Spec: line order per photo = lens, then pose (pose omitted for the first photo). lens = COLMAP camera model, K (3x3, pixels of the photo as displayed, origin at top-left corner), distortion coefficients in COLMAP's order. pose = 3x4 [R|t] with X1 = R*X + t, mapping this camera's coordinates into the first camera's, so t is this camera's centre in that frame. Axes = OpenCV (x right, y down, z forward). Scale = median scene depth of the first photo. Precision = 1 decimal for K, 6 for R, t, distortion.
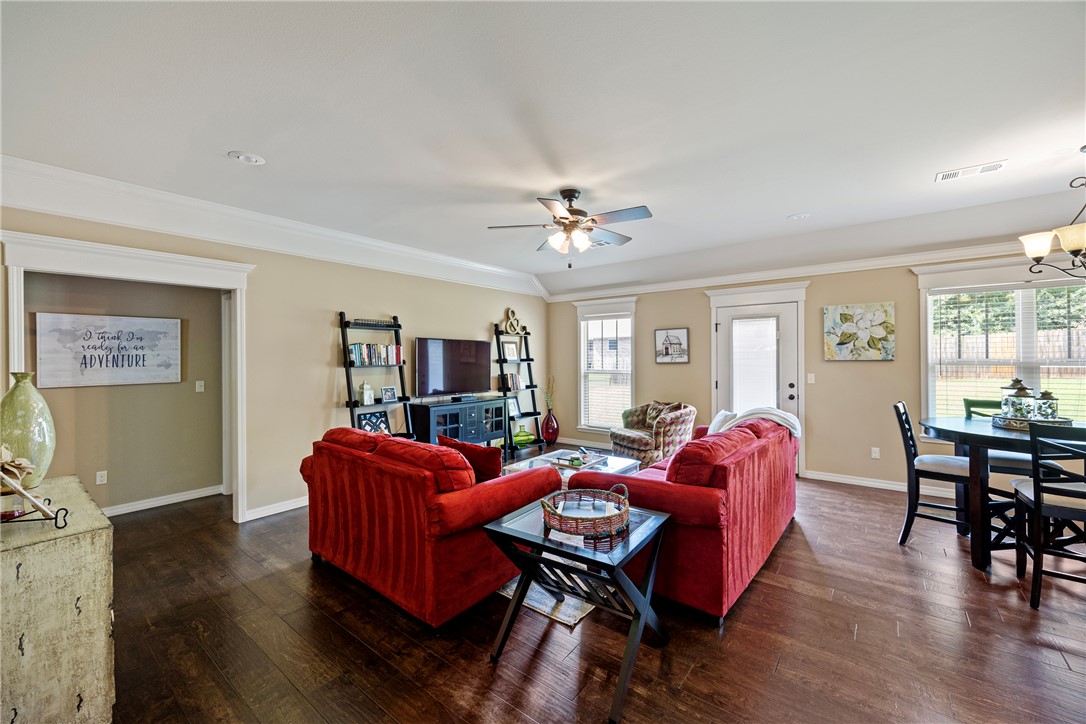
lens RADIAL K [[425.1, 0, 551.8], [0, 425.1, 357.9], [0, 0, 1]] dist [-0.000889, 0.000356]
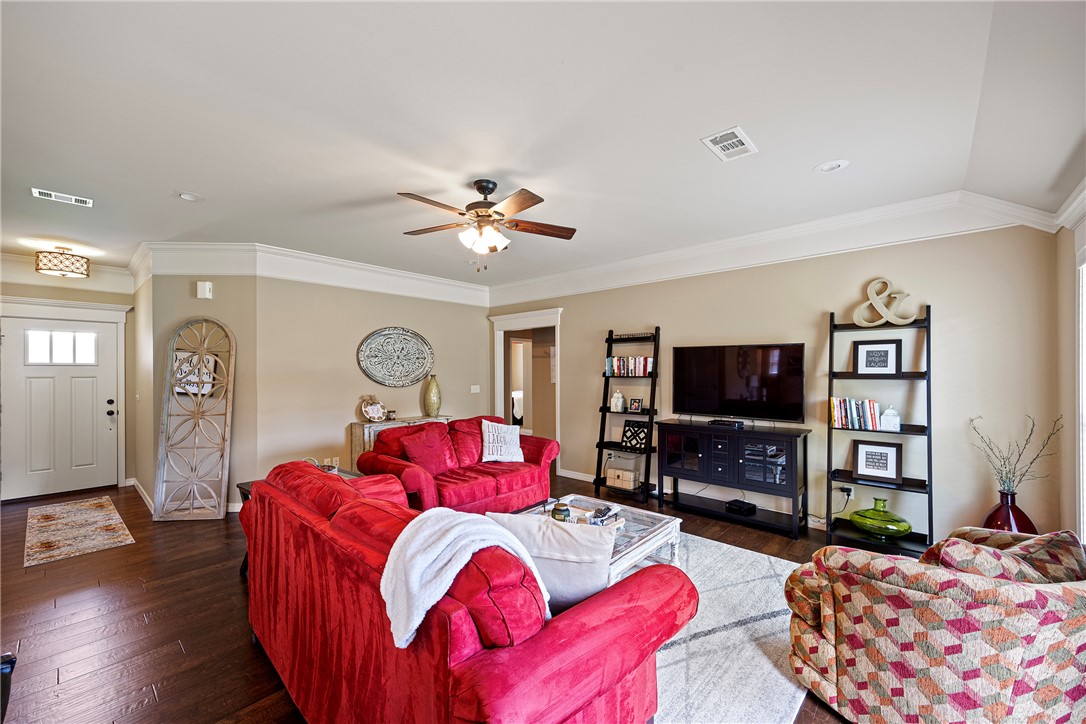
lens RADIAL K [[430.8, 0, 547.1], [0, 430.8, 368.9], [0, 0, 1]] dist [0.000659, 0.000073]
pose [[-0.067019, 0.007458, -0.997724, 0.812497], [0.003673, 0.999967, 0.007228, -0.011918], [0.997745, -0.003180, -0.067044, 1.040228]]
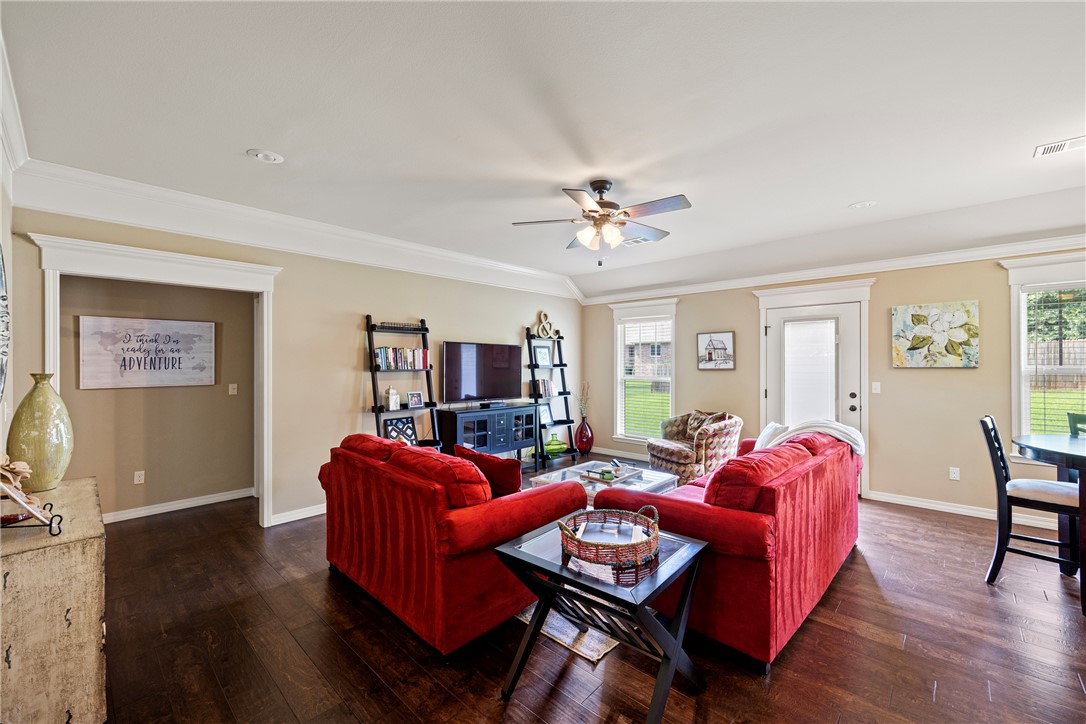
lens RADIAL K [[434.1, 0, 553.5], [0, 434.1, 361.5], [0, 0, 1]] dist [-0.001282, 0.000171]
pose [[0.996055, 0.005039, -0.088590, 0.023275], [-0.005440, 0.999976, -0.004285, 0.001454], [0.088566, 0.004750, 0.996059, 0.047543]]
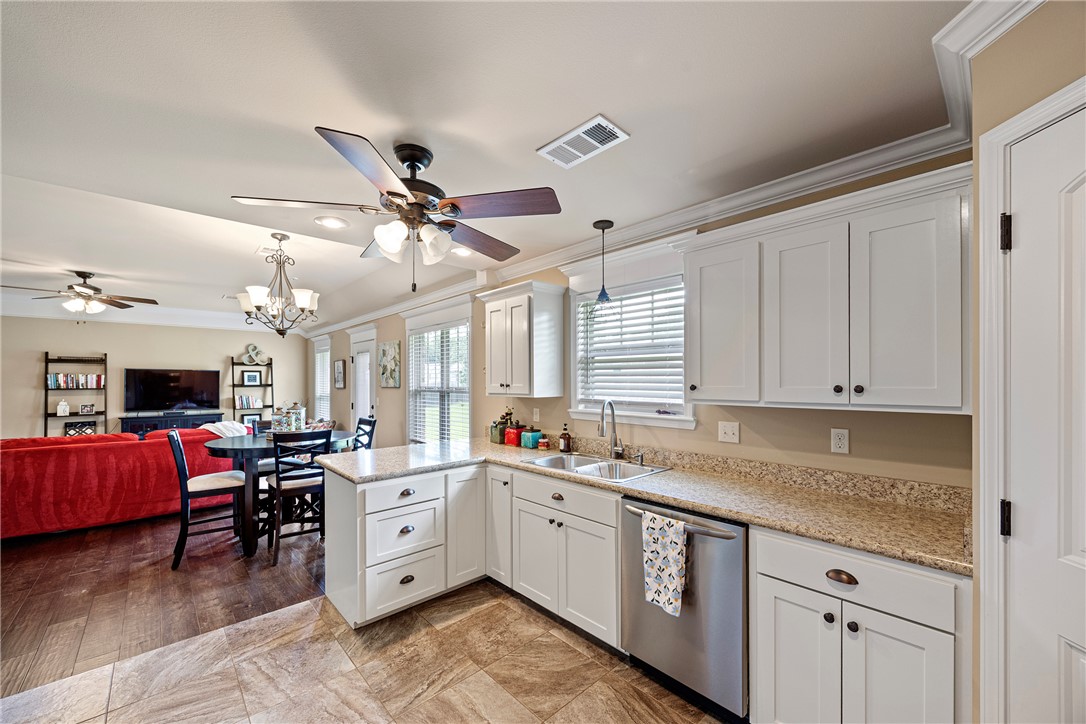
lens RADIAL K [[418.2, 0, 545.4], [0, 418.2, 379.6], [0, 0, 1]] dist [-0.000449, -0.000022]
pose [[0.986269, 0.003386, -0.165113, 1.648275], [-0.004019, 0.999986, -0.003500, -0.017285], [0.165099, 0.004115, 0.986268, -0.151718]]
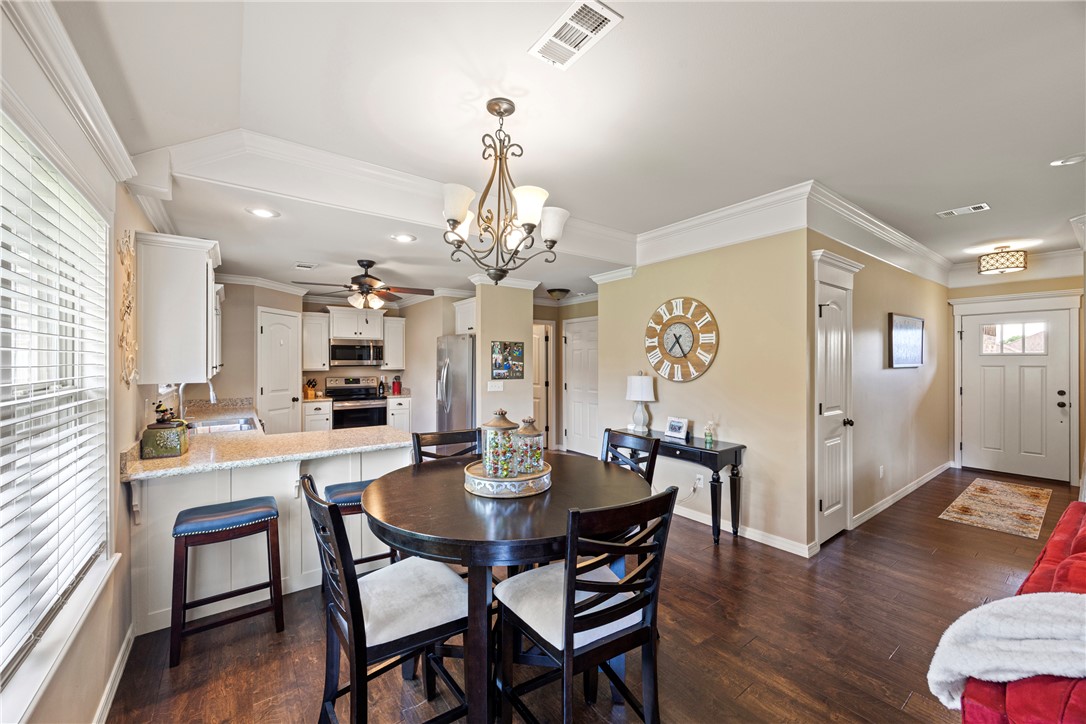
lens RADIAL K [[425.1, 0, 551.8], [0, 425.1, 357.9], [0, 0, 1]] dist [-0.000889, 0.000356]
pose [[-0.963786, 0.011191, 0.266441, 0.682126], [0.009742, 0.999930, -0.006761, -0.014383], [-0.266498, -0.003920, -0.963827, 1.204804]]
